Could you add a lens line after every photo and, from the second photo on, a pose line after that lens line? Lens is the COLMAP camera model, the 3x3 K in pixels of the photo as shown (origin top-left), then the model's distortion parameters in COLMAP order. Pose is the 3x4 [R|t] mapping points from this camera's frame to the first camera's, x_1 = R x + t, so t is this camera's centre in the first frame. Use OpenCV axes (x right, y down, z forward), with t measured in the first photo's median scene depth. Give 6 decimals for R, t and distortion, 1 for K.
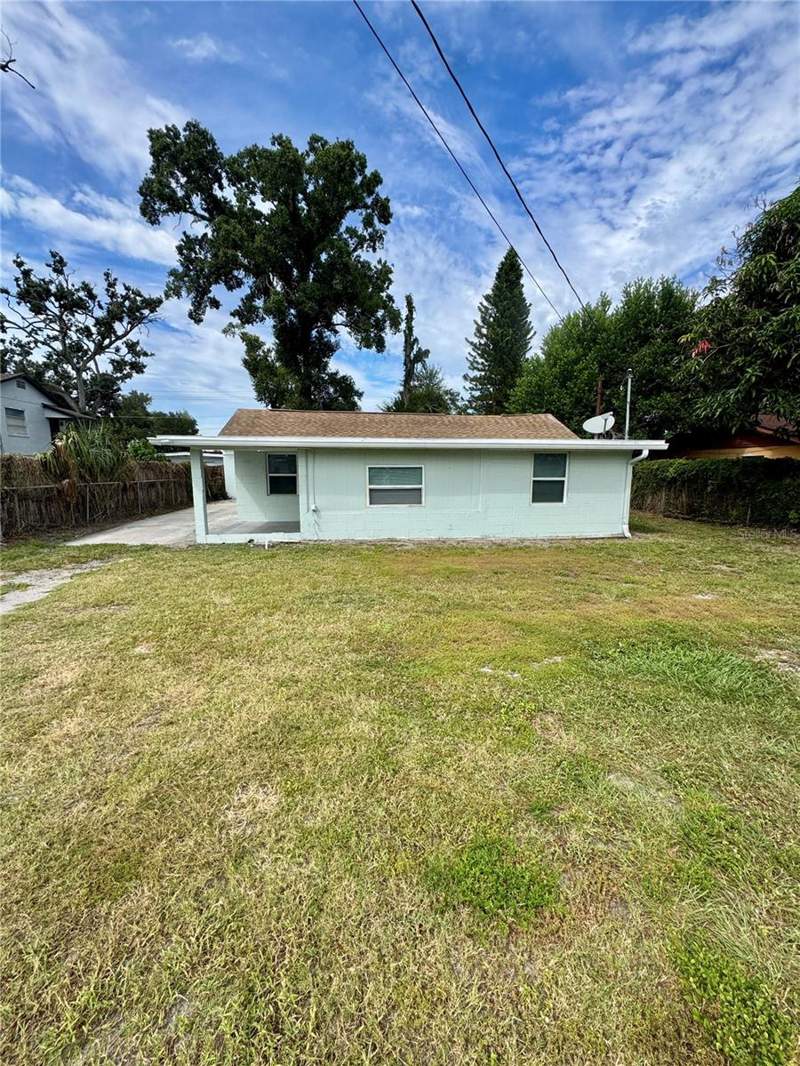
lens RADIAL K [[429.5, 0, 400.0], [0, 429.5, 533.0], [0, 0, 1]] dist [-0.010369, -0.000116]
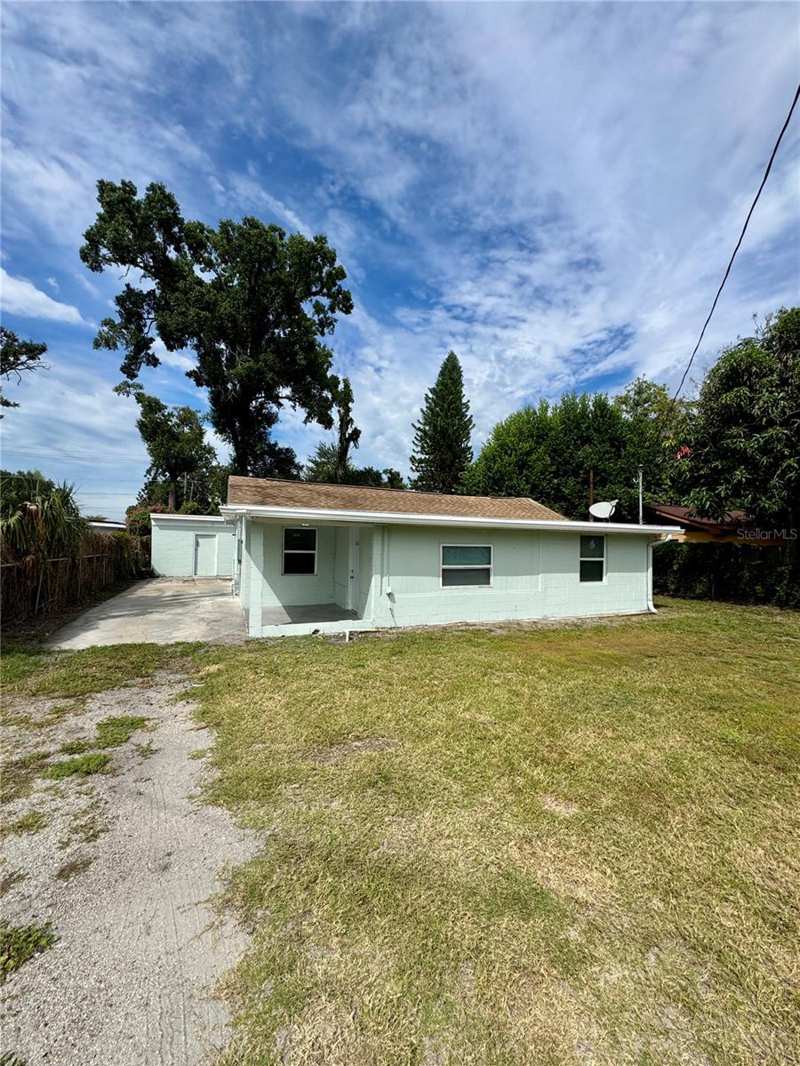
lens RADIAL K [[428.6, 0, 400.0], [0, 428.6, 533.0], [0, 0, 1]] dist [0.001996, -0.011917]
pose [[0.958140, 0.023724, 0.285315, -0.206760], [0.025479, 0.985541, -0.167511, -0.012681], [-0.285163, 0.167769, 0.943682, 0.063259]]
